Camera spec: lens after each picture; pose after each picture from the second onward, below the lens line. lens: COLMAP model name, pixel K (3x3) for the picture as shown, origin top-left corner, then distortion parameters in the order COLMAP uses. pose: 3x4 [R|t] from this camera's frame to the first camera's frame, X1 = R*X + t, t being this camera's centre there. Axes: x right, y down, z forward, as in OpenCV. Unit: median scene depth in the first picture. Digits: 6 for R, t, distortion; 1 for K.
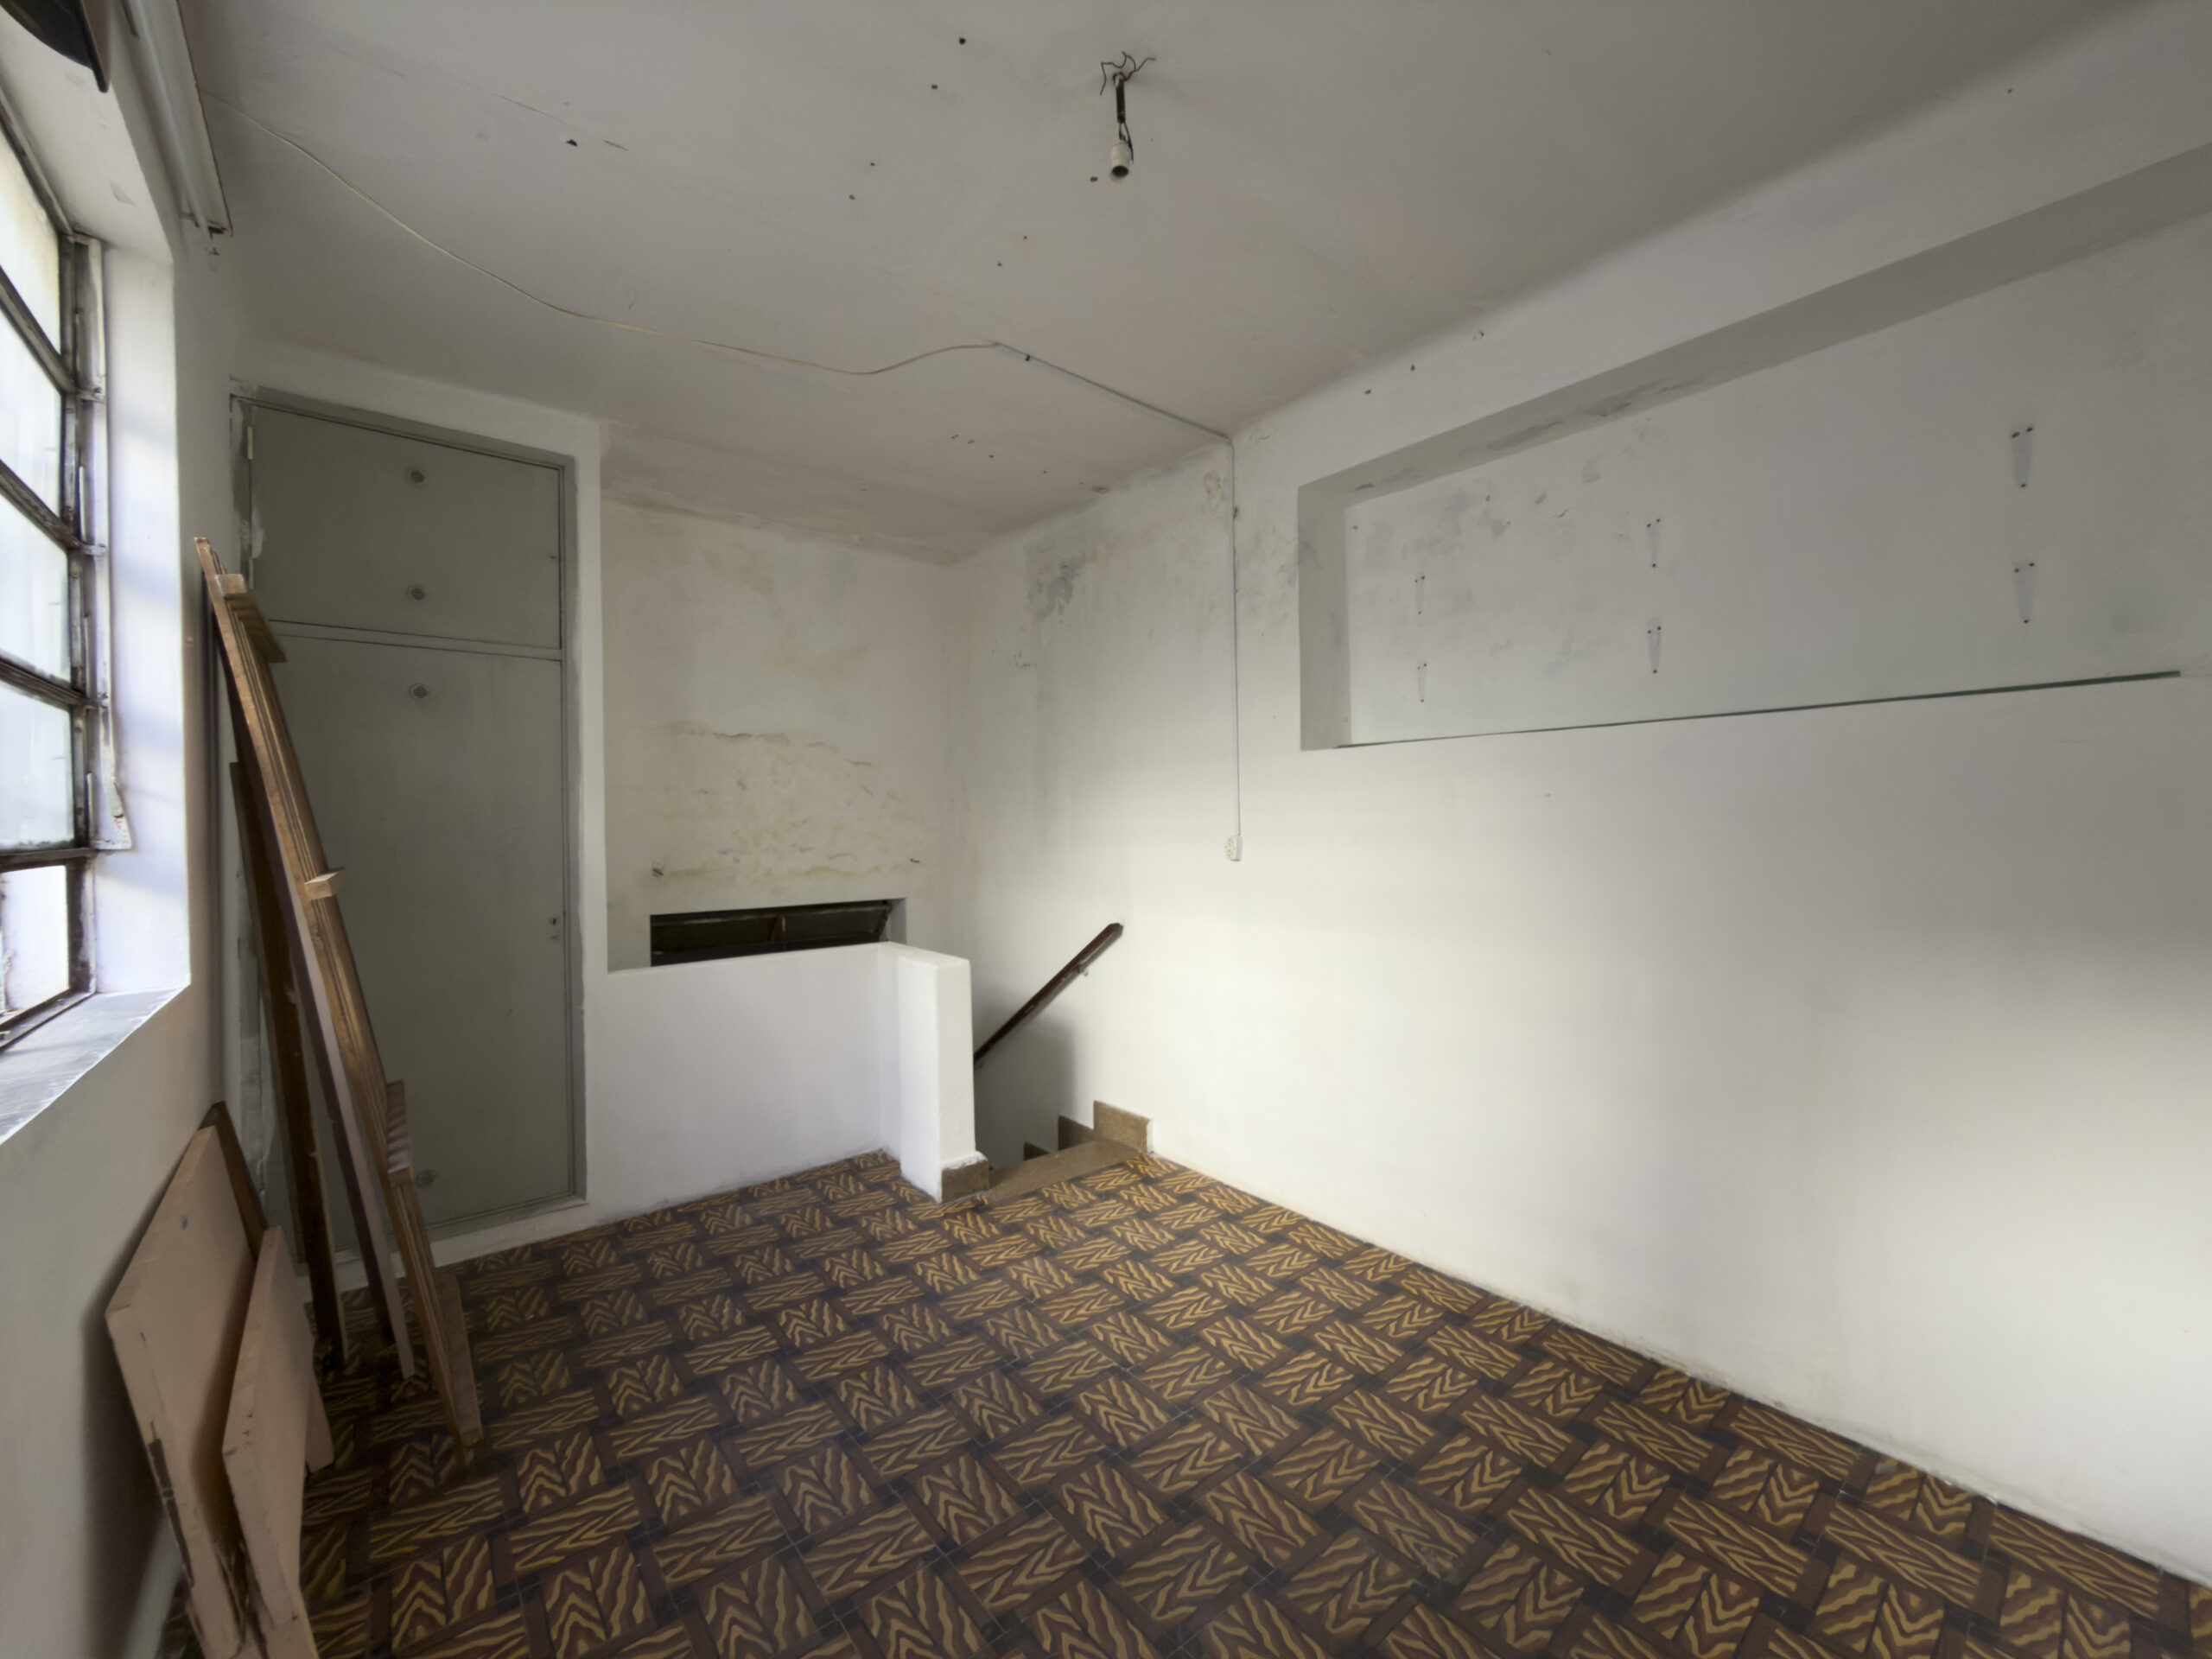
lens RADIAL K [[884.5, 0, 1116.0], [0, 884.5, 836.6], [0, 0, 1]] dist [-0.007716, 0.000157]
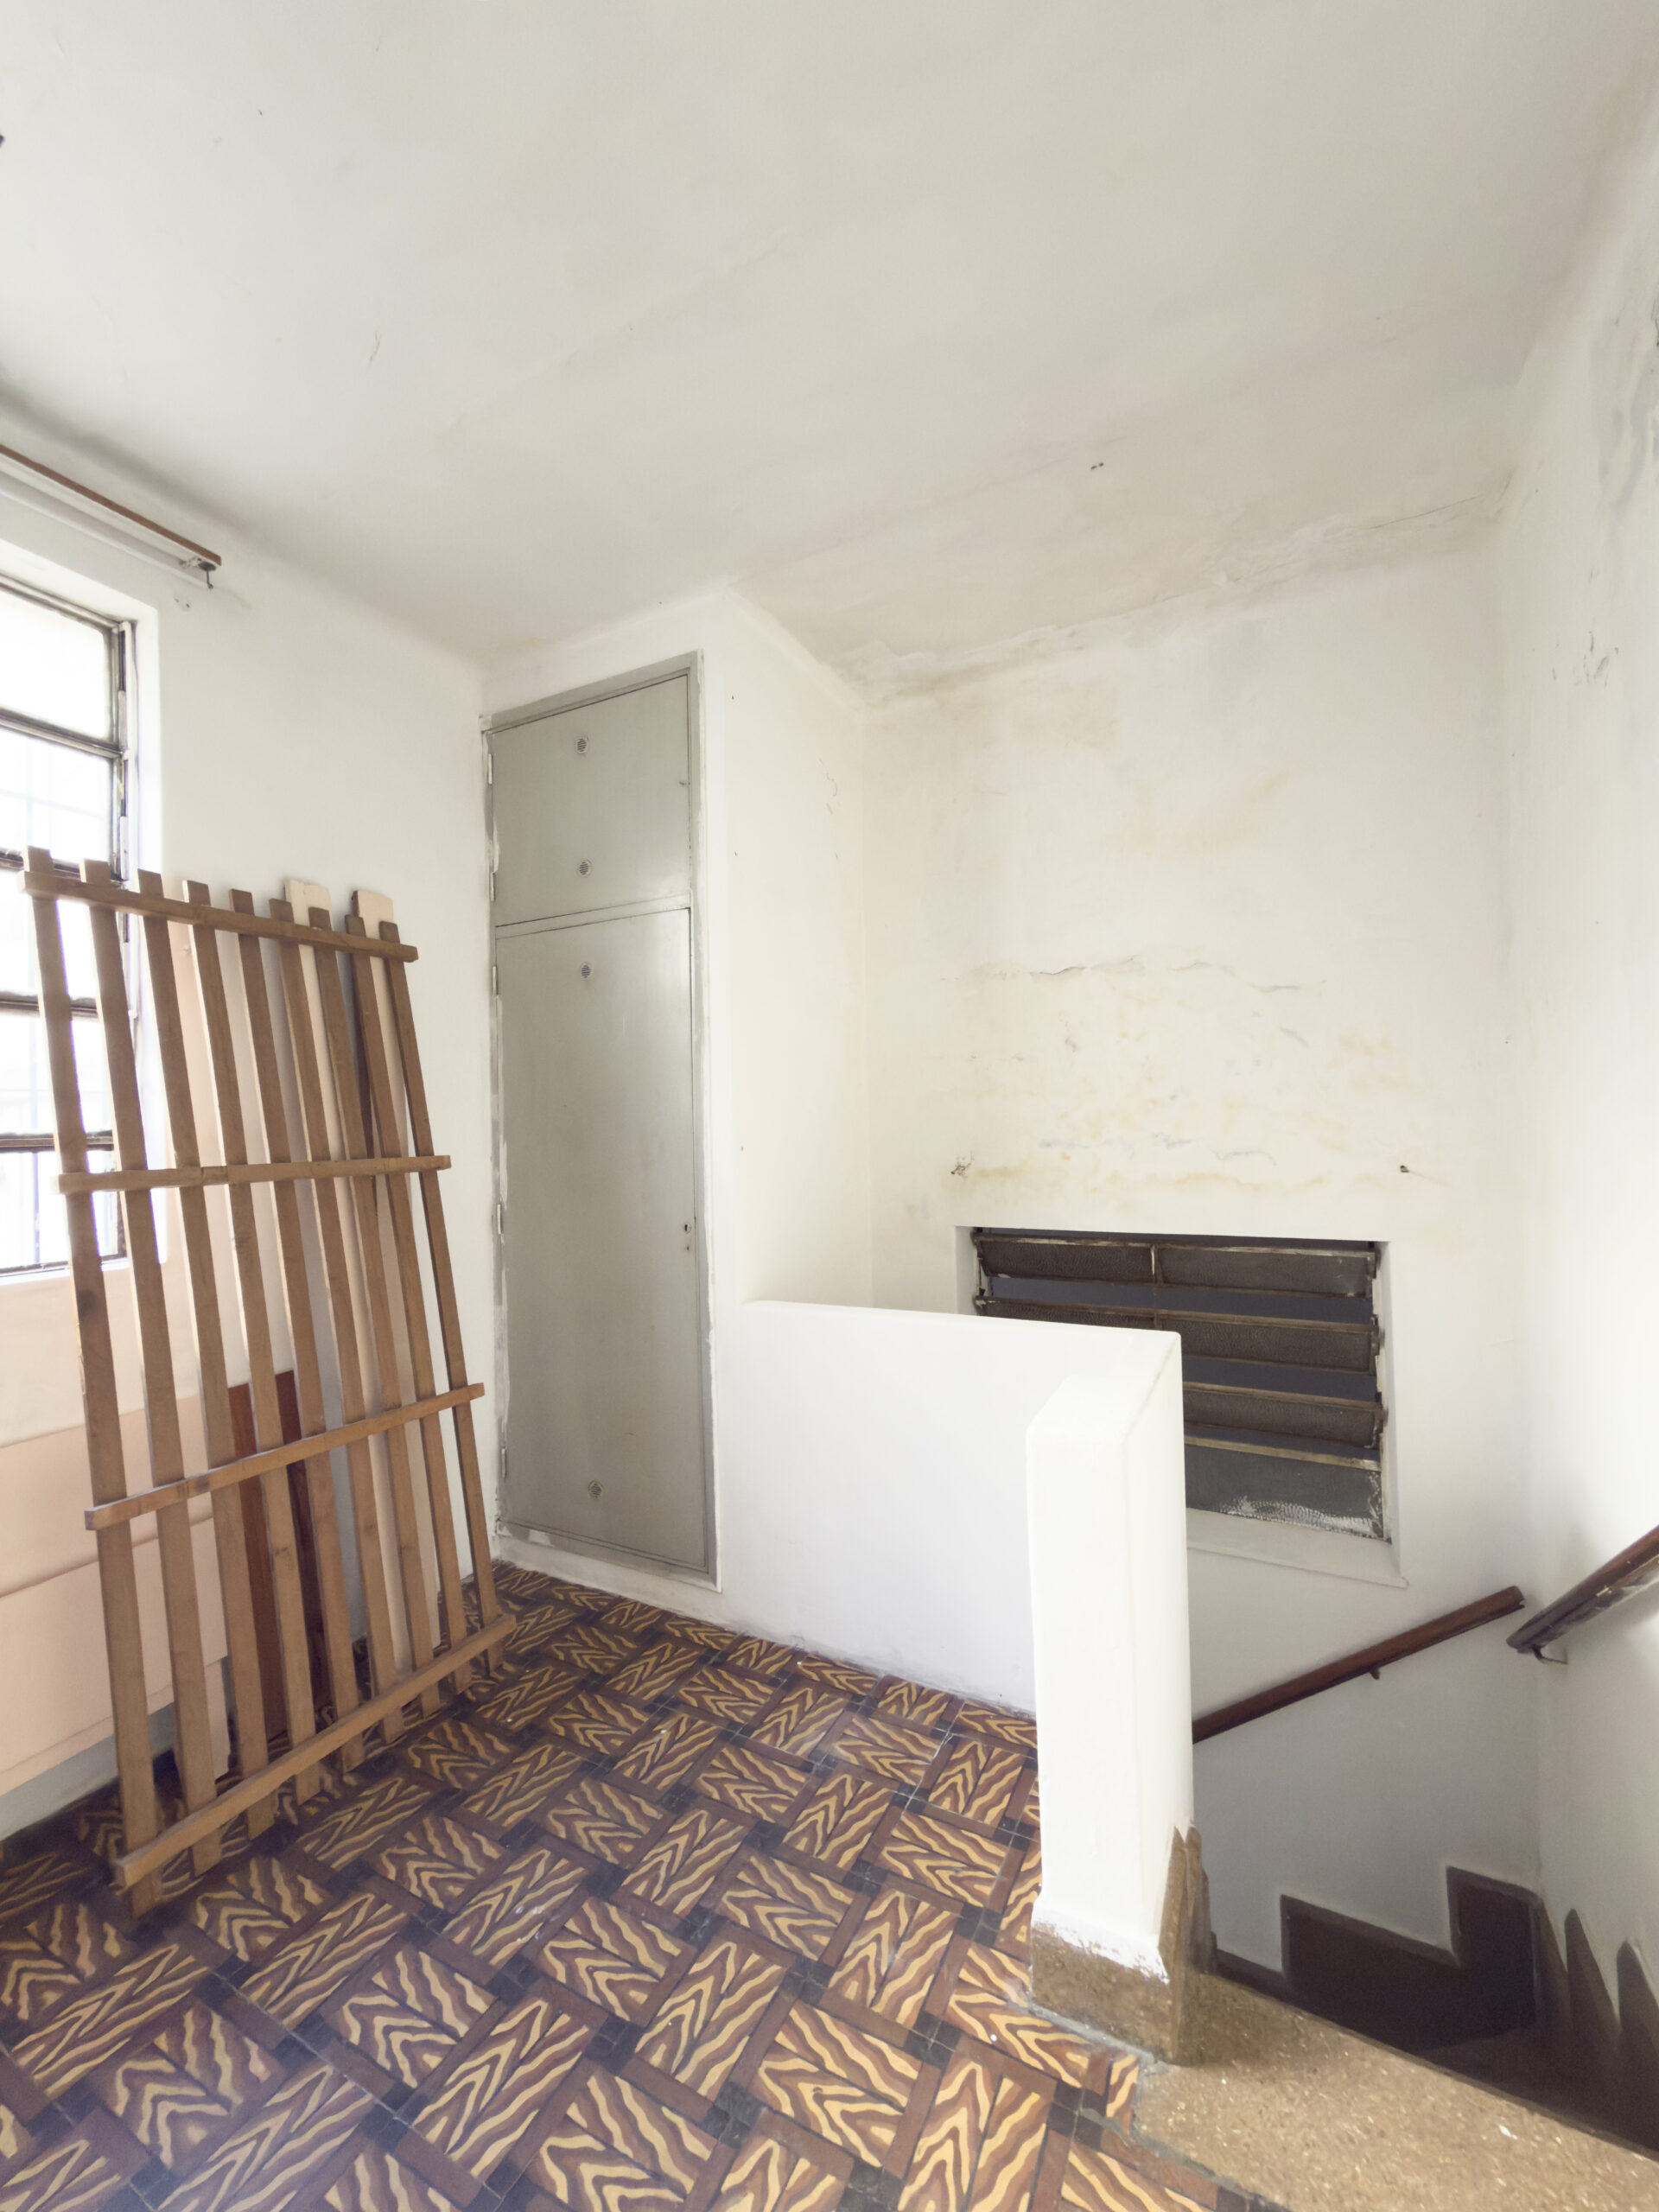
lens RADIAL K [[885.2, 0, 827.1], [0, 885.2, 1109.3], [0, 0, 1]] dist [0.002902, 0.000099]
pose [[0.383653, -0.012323, -0.923395, 0.167552], [0.004176, 0.999924, -0.011610, -0.003184], [0.923468, 0.000598, 0.383675, 0.789250]]
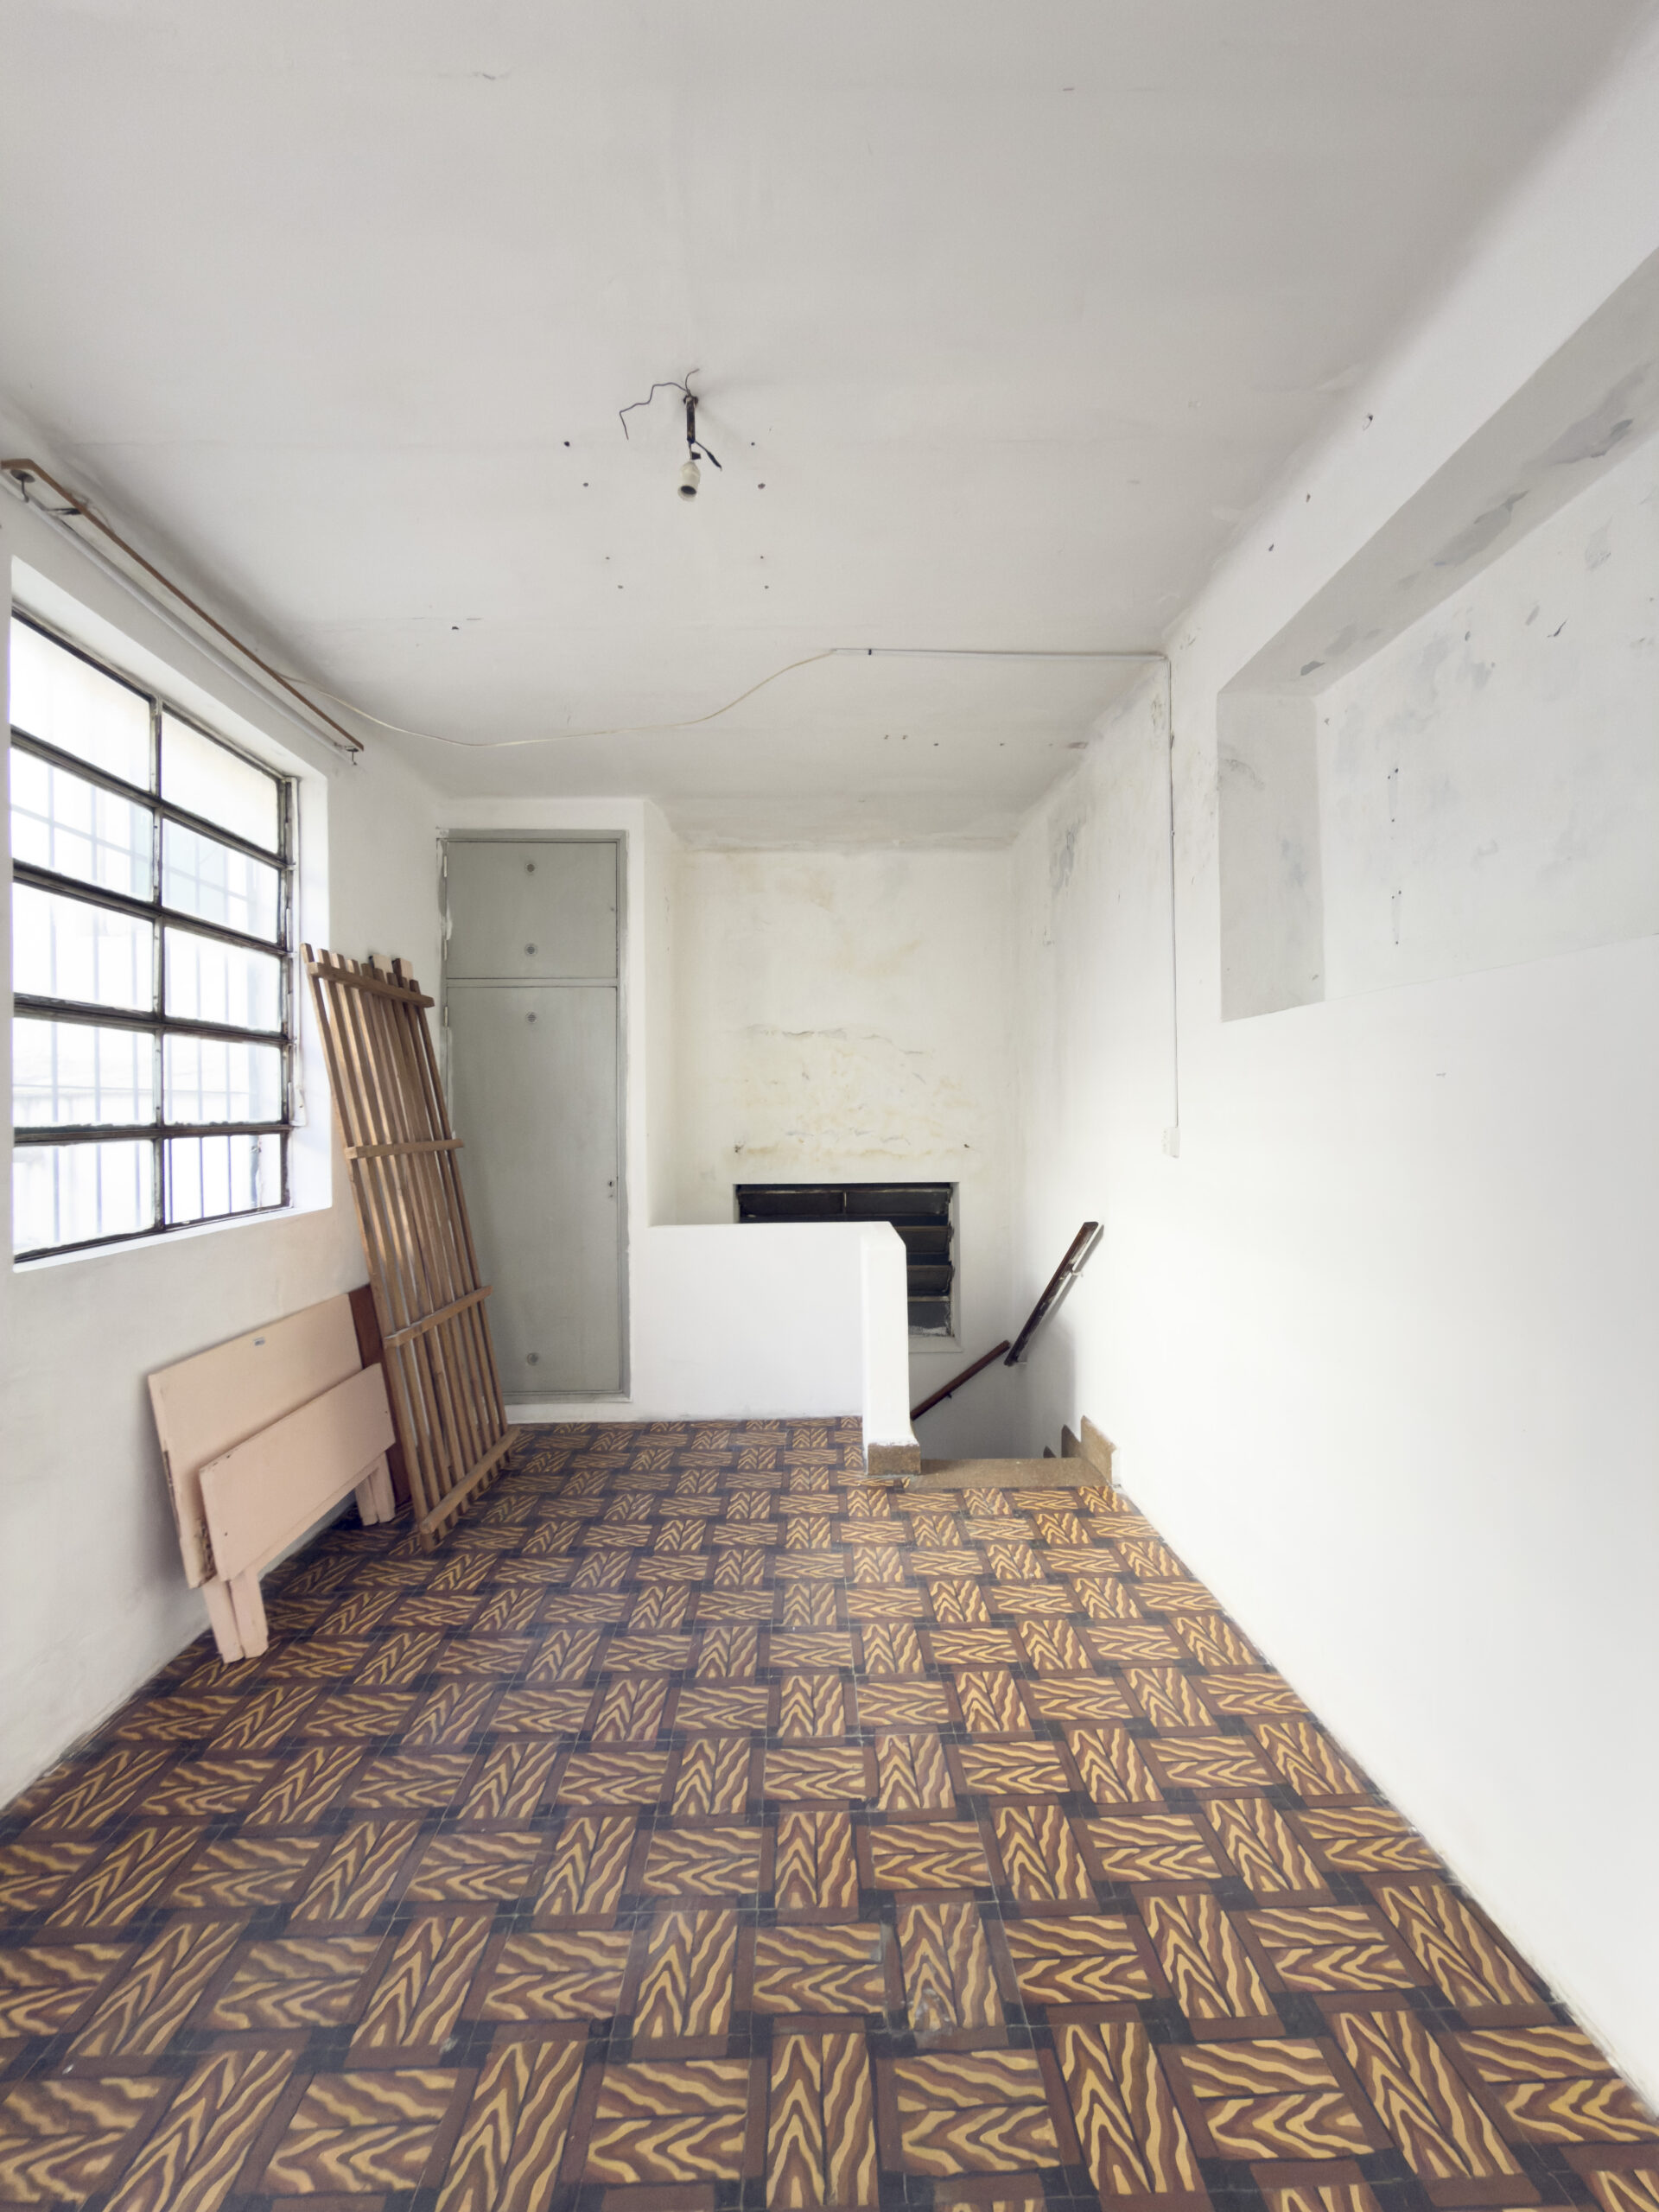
lens RADIAL K [[880.6, 0, 826.1], [0, 880.6, 1116.3], [0, 0, 1]] dist [-0.020883, 0.002760]
pose [[0.783056, 0.007944, -0.621901, 0.427543], [-0.010206, 0.999948, -0.000077, -0.008311], [0.621868, 0.006407, 0.783096, 0.163236]]
